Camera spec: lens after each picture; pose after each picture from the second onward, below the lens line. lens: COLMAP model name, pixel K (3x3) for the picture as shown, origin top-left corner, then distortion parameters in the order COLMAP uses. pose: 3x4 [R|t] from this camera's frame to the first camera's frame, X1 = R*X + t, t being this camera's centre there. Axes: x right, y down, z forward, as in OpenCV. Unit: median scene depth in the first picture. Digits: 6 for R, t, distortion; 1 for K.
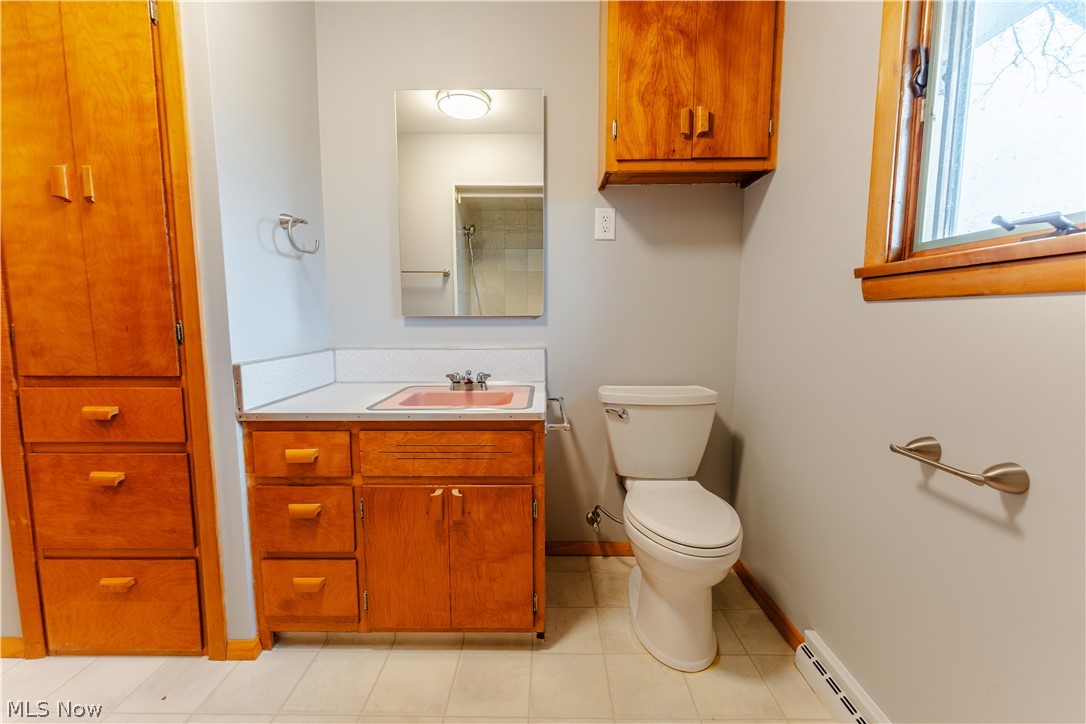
lens RADIAL K [[448.0, 0, 539.8], [0, 448.0, 363.6], [0, 0, 1]] dist [0.005816, -0.000540]
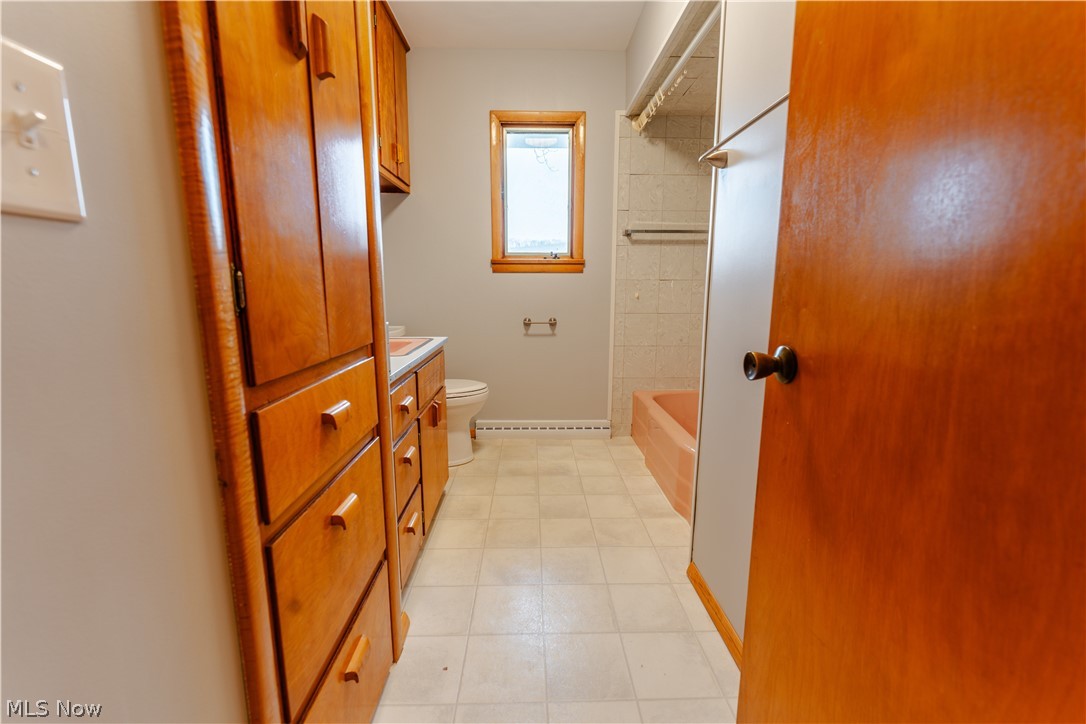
lens RADIAL K [[454.3, 0, 542.6], [0, 454.3, 358.8], [0, 0, 1]] dist [-0.000623, -0.000005]
pose [[-0.048199, -0.160170, 0.985912, -2.016976], [0.105327, 0.980741, 0.164479, -0.057747], [-0.993269, 0.111771, -0.030401, 0.893017]]
